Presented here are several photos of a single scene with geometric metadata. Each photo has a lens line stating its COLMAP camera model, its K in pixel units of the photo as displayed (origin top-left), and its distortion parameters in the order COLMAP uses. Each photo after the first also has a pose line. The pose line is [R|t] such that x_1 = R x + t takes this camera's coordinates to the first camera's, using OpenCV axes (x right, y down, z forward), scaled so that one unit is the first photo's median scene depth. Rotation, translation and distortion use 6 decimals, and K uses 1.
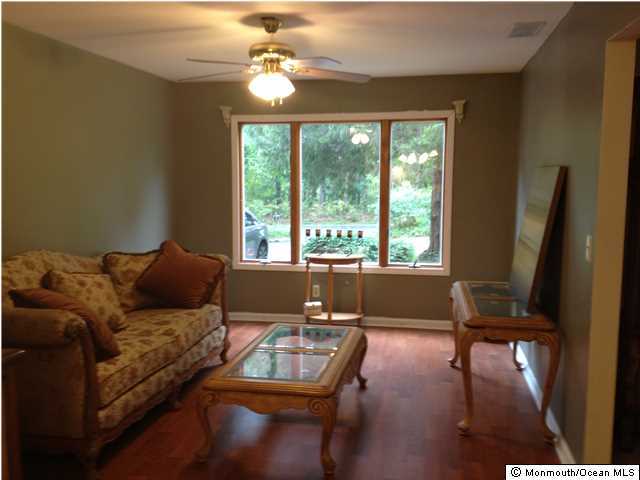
lens RADIAL K [[617.0, 0, 319.6], [0, 617.0, 239.6], [0, 0, 1]] dist [0.143163, 0.000000]
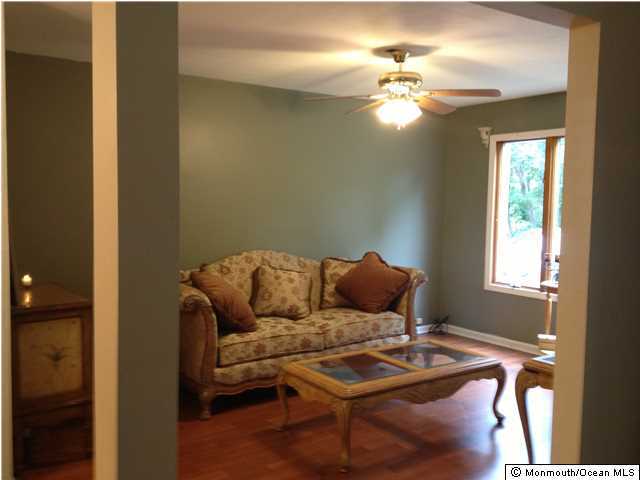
lens RADIAL K [[617.0, 0, 319.5], [0, 617.0, 241.6], [0, 0, 1]] dist [0.143163, 0.000000]
pose [[0.730528, 0.062324, -0.680032, 0.475018], [-0.084091, 0.996458, 0.000988, -0.010310], [0.677685, 0.056463, 0.733181, 0.114341]]
